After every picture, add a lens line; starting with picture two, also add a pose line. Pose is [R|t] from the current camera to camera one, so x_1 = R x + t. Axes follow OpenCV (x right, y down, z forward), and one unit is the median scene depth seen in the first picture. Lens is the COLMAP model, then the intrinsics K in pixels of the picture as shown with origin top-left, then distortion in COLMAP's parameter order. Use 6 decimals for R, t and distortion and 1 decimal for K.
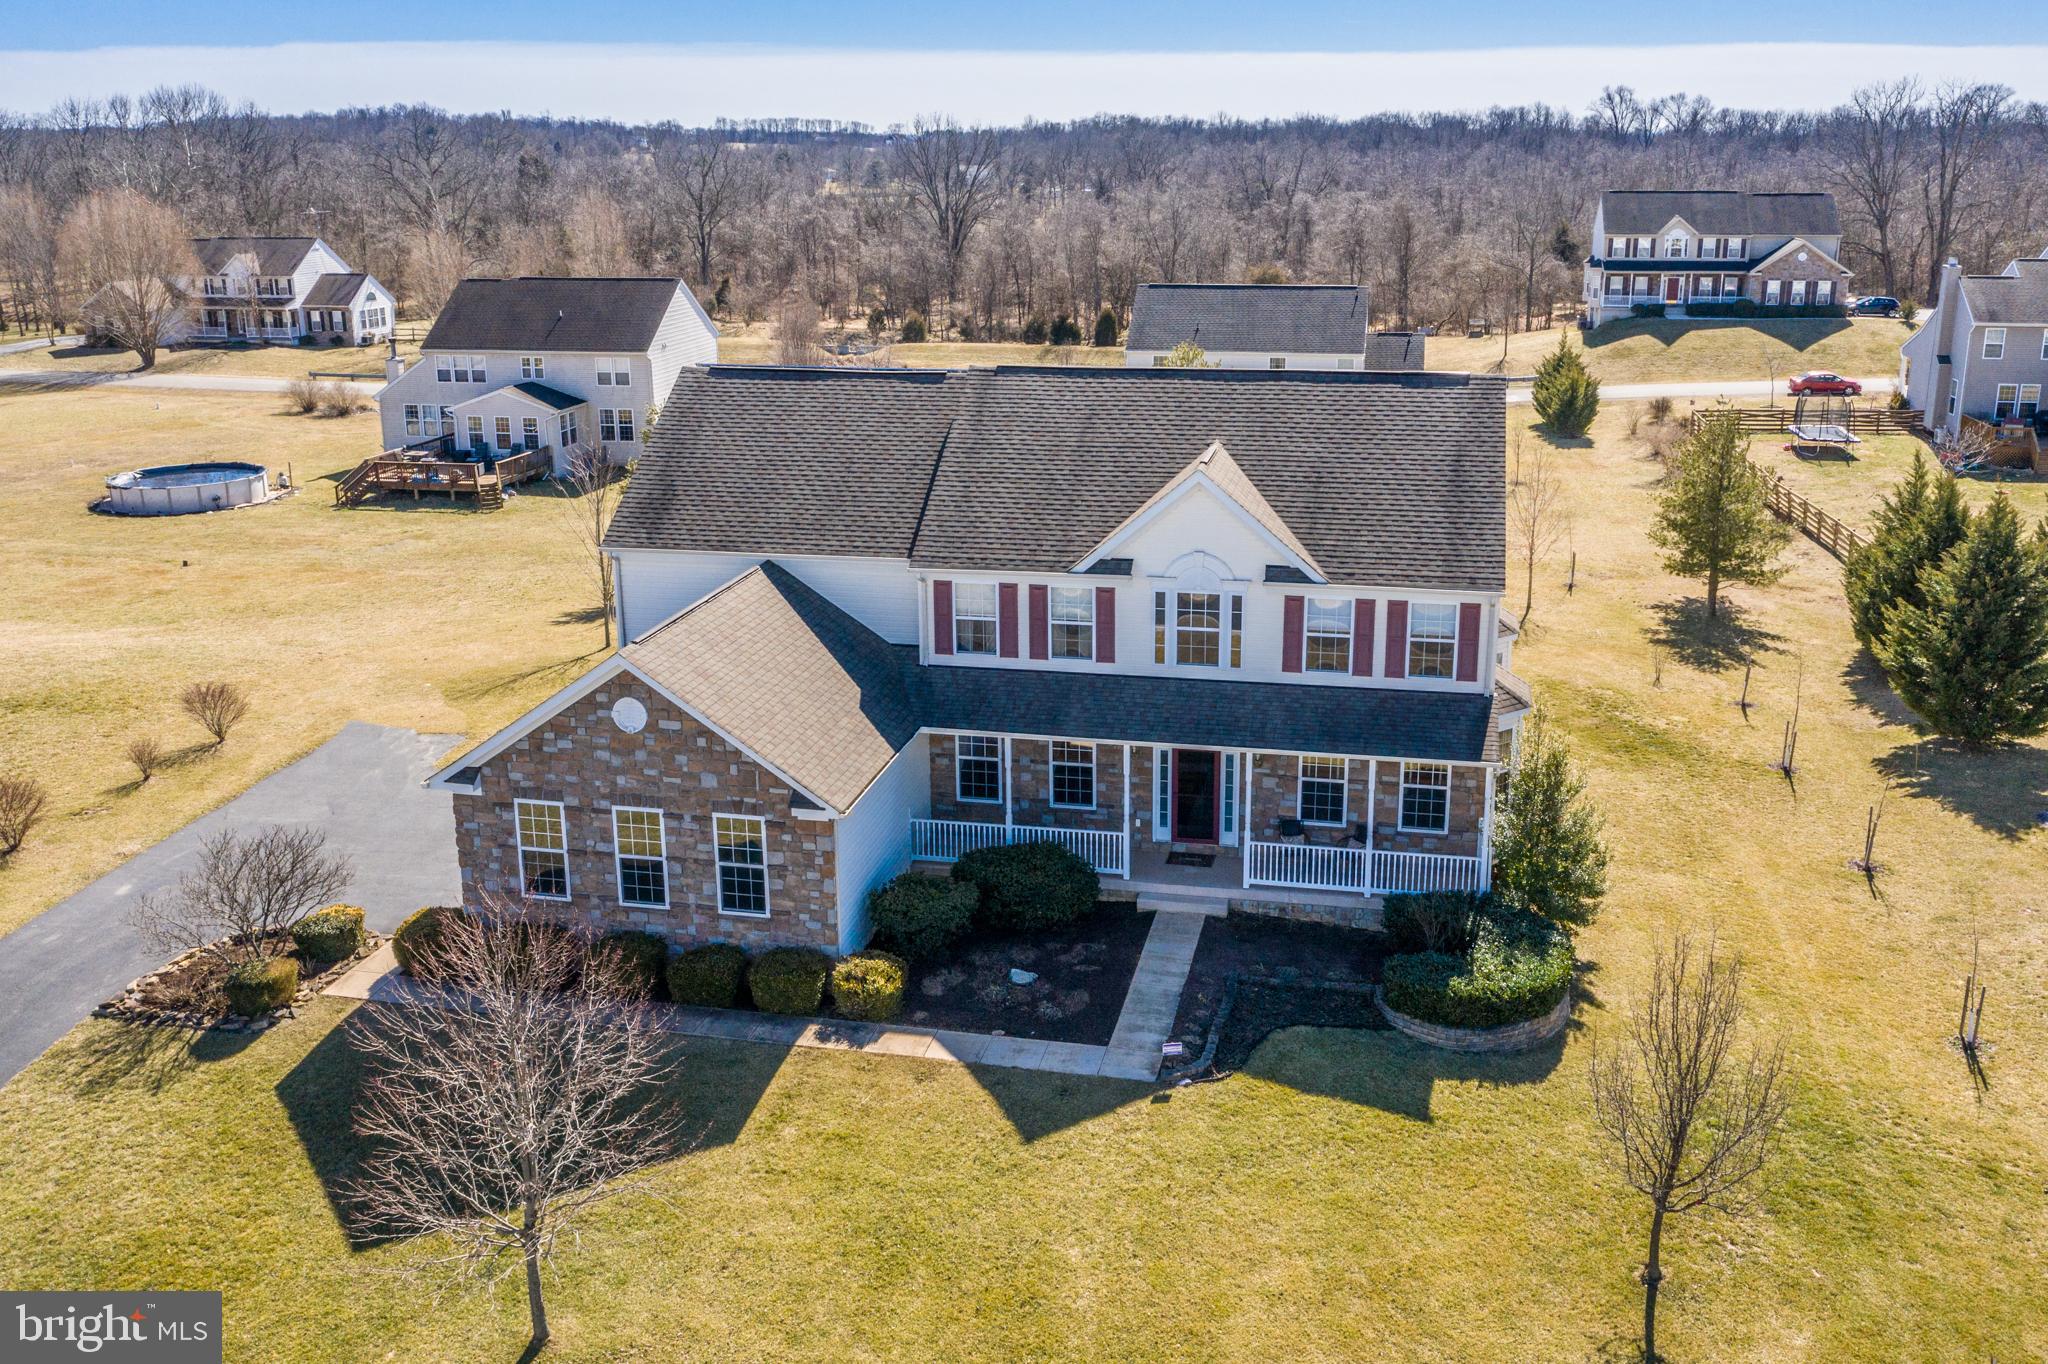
lens RADIAL K [[1741.4, 0, 1050.4], [0, 1741.4, 679.1], [0, 0, 1]] dist [-0.003987, -0.005662]
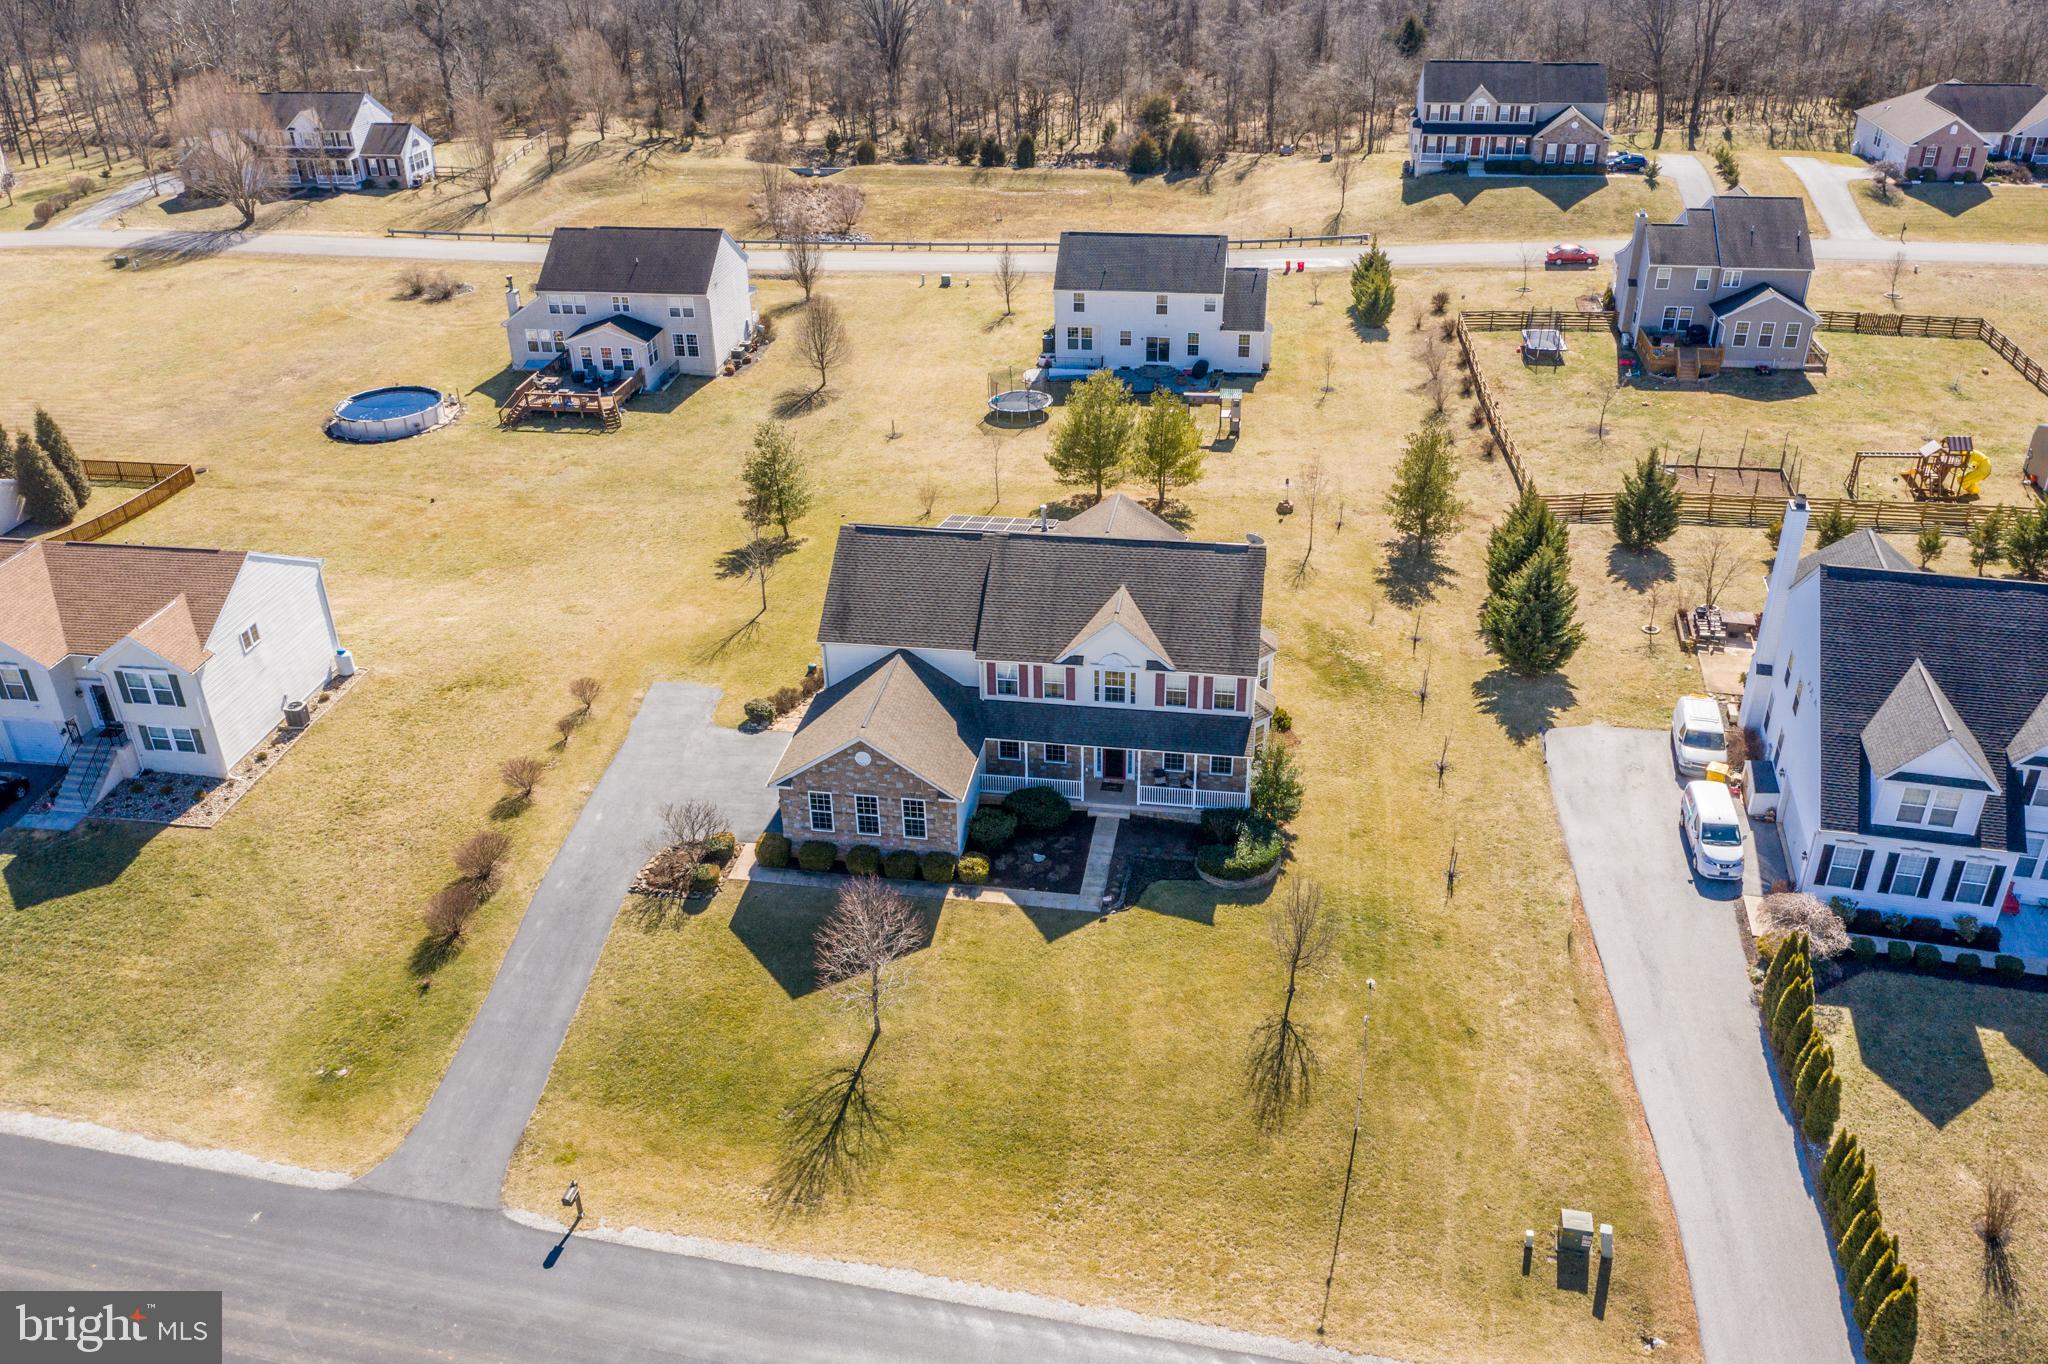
lens RADIAL K [[1688.9, 0, 1017.2], [0, 1688.9, 711.3], [0, 0, 1]] dist [-0.006881, 0.008831]
pose [[0.998959, -0.033371, 0.031109, -0.097058], [0.024144, 0.965270, 0.260137, -0.532052], [-0.038710, -0.259115, 0.965071, -0.966718]]
